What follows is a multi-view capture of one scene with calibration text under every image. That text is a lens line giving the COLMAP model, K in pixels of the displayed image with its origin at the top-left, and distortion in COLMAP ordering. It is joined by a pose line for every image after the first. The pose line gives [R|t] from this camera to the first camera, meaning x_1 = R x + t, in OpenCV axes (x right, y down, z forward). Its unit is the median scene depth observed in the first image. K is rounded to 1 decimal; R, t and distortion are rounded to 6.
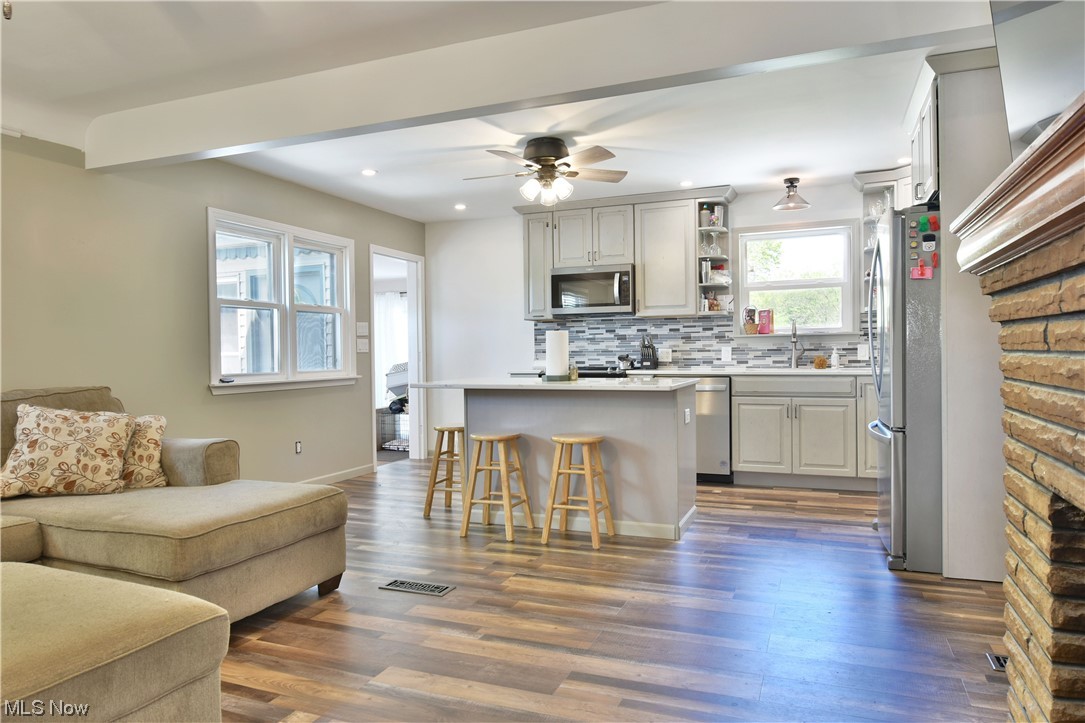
lens RADIAL K [[700.1, 0, 544.9], [0, 700.1, 361.6], [0, 0, 1]] dist [-0.009048, -0.007082]
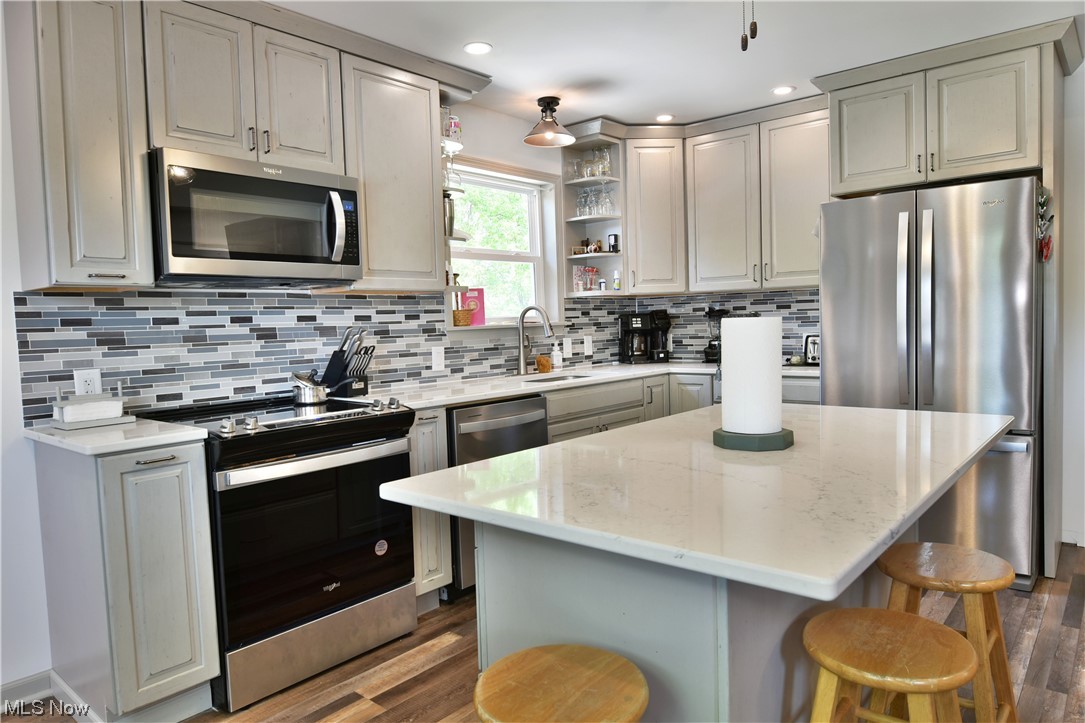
lens RADIAL K [[700.1, 0, 545.7], [0, 700.1, 362.5], [0, 0, 1]] dist [-0.009048, -0.007082]
pose [[0.316070, -0.053261, 0.947240, -0.288925], [0.040725, 0.998264, 0.042541, -0.029835], [-0.947862, 0.025130, 0.317690, 0.732689]]
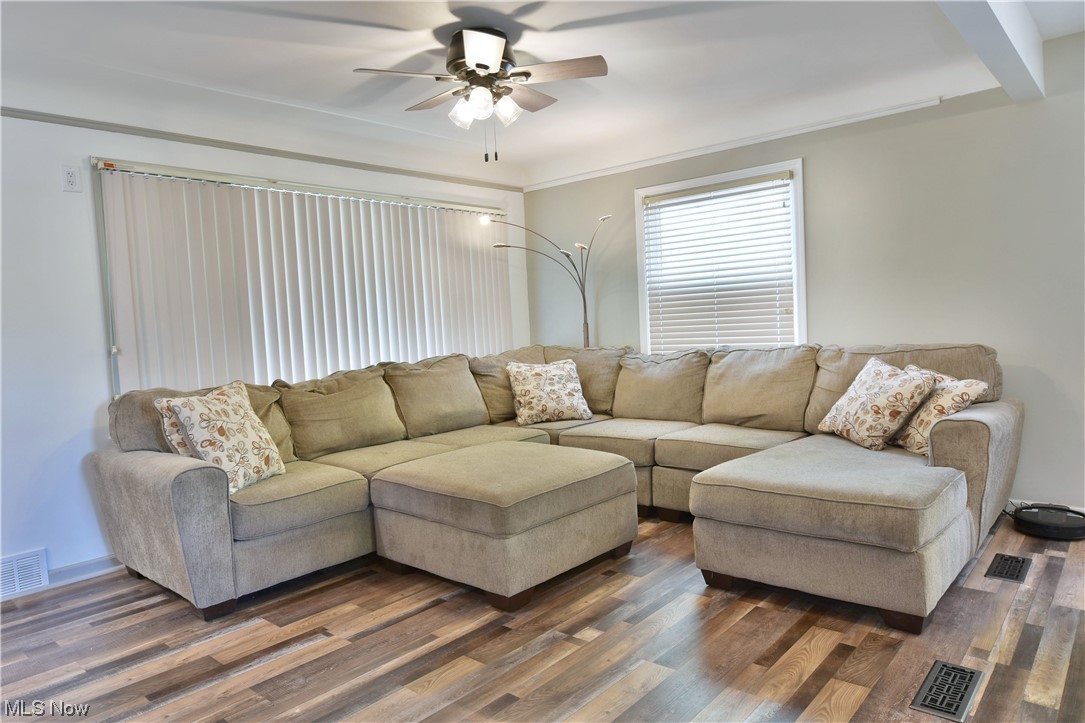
lens RADIAL K [[700.1, 0, 547.9], [0, 700.1, 358.9], [0, 0, 1]] dist [-0.009048, -0.007082]
pose [[-0.323802, 0.076376, -0.943037, 0.279277], [0.041472, 0.996924, 0.066500, -0.020111], [0.945215, -0.017577, -0.325974, 0.469005]]
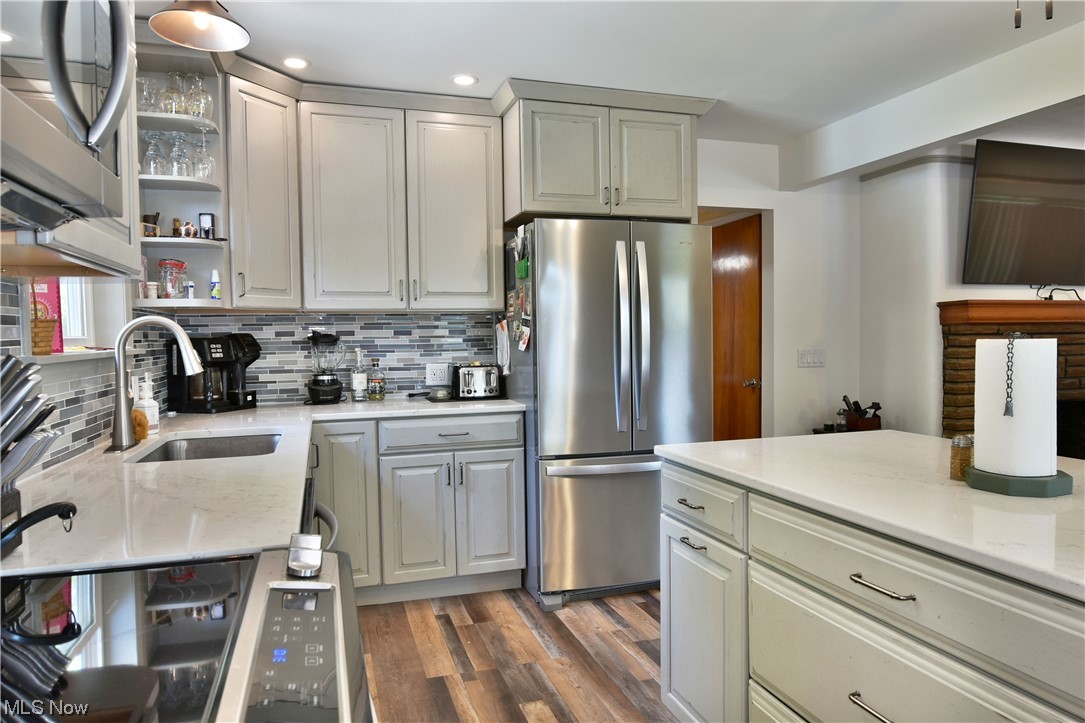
lens RADIAL K [[700.1, 0, 549.2], [0, 700.1, 362.9], [0, 0, 1]] dist [-0.009048, -0.007082]
pose [[-0.643781, -0.008195, 0.765166, -0.067225], [0.033292, 0.998696, 0.038706, -0.040003], [-0.764485, 0.050392, -0.642669, 1.040477]]
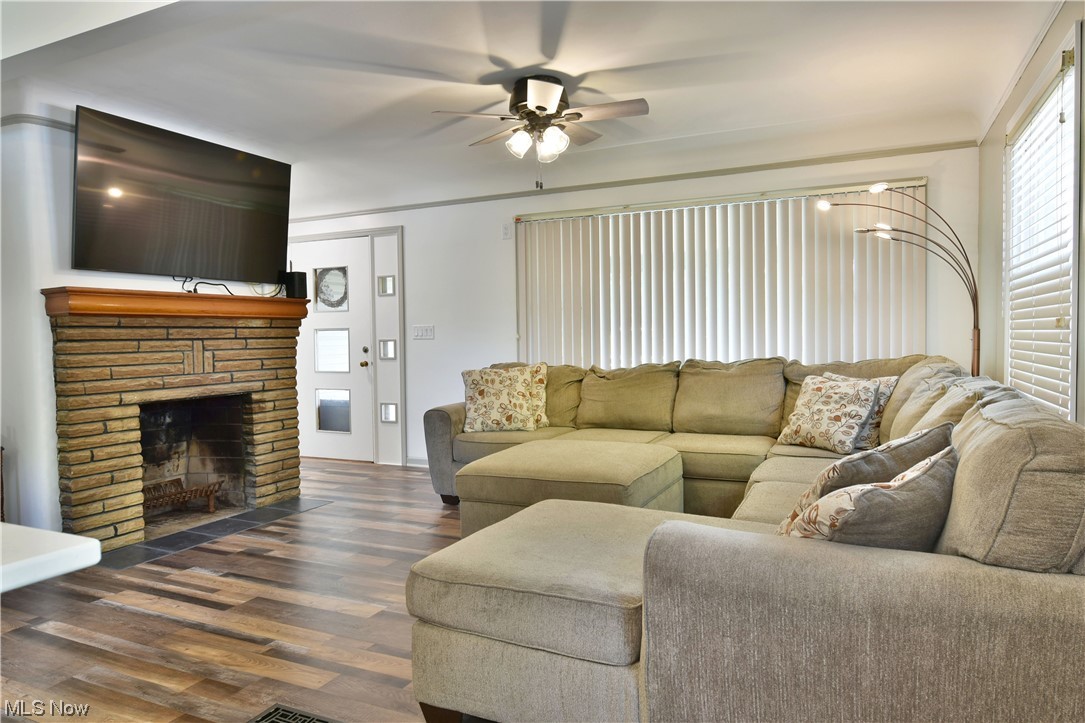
lens RADIAL K [[700.1, 0, 544.8], [0, 700.1, 362.3], [0, 0, 1]] dist [-0.009048, -0.007082]
pose [[-0.998458, 0.025815, 0.049143, -0.238815], [0.028459, 0.998141, 0.053895, -0.018418], [-0.047660, 0.055210, -0.997337, 0.867256]]
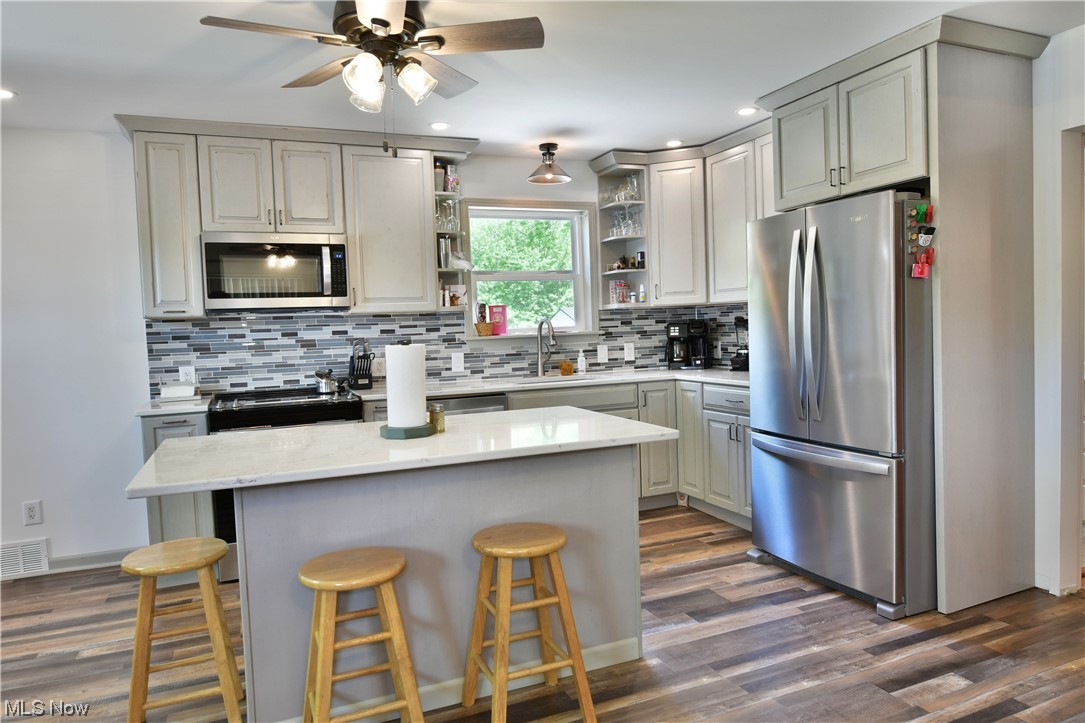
lens RADIAL K [[700.1, 0, 545.3], [0, 700.1, 361.5], [0, 0, 1]] dist [-0.009048, -0.007082]
pose [[0.705789, -0.048083, 0.706789, -0.218525], [0.036000, 0.998839, 0.032002, -0.033045], [-0.707507, 0.002857, 0.706701, 0.397180]]
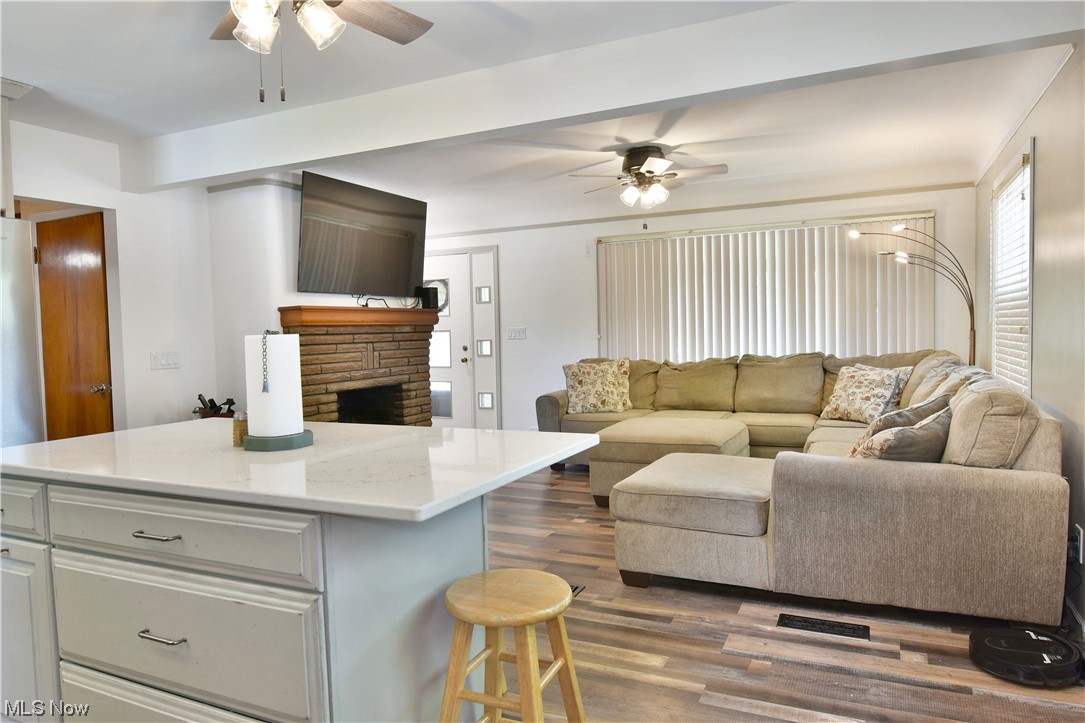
lens RADIAL K [[700.1, 0, 546.3], [0, 700.1, 363.6], [0, 0, 1]] dist [-0.009048, -0.007082]
pose [[-0.997744, 0.033621, 0.058112, -0.136602], [0.037332, 0.997251, 0.064008, -0.036037], [-0.055800, 0.066033, -0.996256, 1.080394]]
